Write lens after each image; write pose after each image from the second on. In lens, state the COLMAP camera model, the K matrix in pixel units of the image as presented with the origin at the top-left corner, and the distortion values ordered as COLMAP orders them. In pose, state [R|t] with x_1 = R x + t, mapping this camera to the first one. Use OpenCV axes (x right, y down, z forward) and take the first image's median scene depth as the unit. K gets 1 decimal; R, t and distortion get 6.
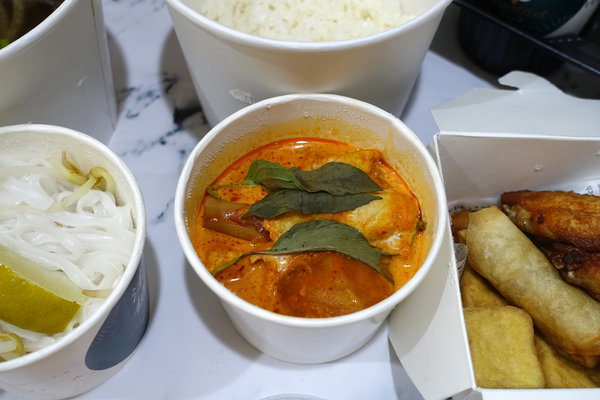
lens RADIAL K [[706.3, 0, 300.6], [0, 706.3, 201.5], [0, 0, 1]] dist [-0.031768, 0.000000]
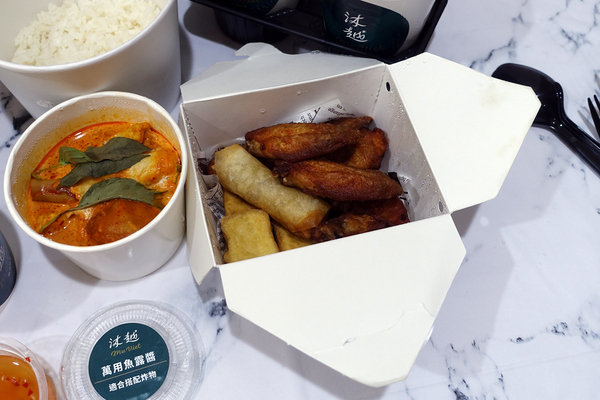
lens RADIAL K [[658.6, 0, 268.5], [0, 658.6, 164.2], [0, 0, 1]] dist [0.000921, 0.000000]
pose [[0.976122, -0.207689, 0.063648, 0.255884], [0.206668, 0.978157, 0.022307, 0.031998], [-0.066890, -0.008621, 0.997723, -0.361099]]
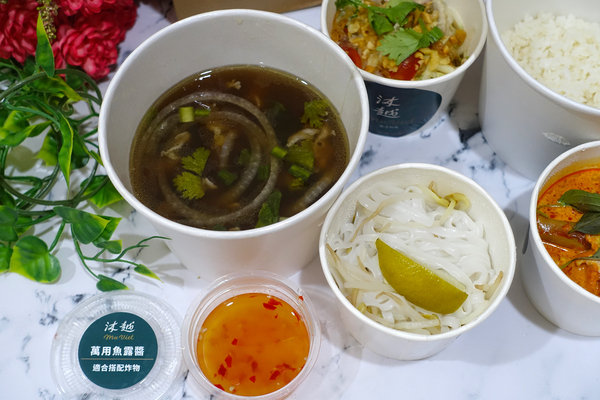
lens RADIAL K [[874.5, 0, 298.3], [0, 874.5, 198.8], [0, 0, 1]] dist [-0.011481, 0.000000]
pose [[0.999753, 0.010672, -0.019482, -0.559651], [-0.009208, 0.997234, 0.073747, -0.159059], [0.020215, -0.073549, 0.997087, -0.696031]]
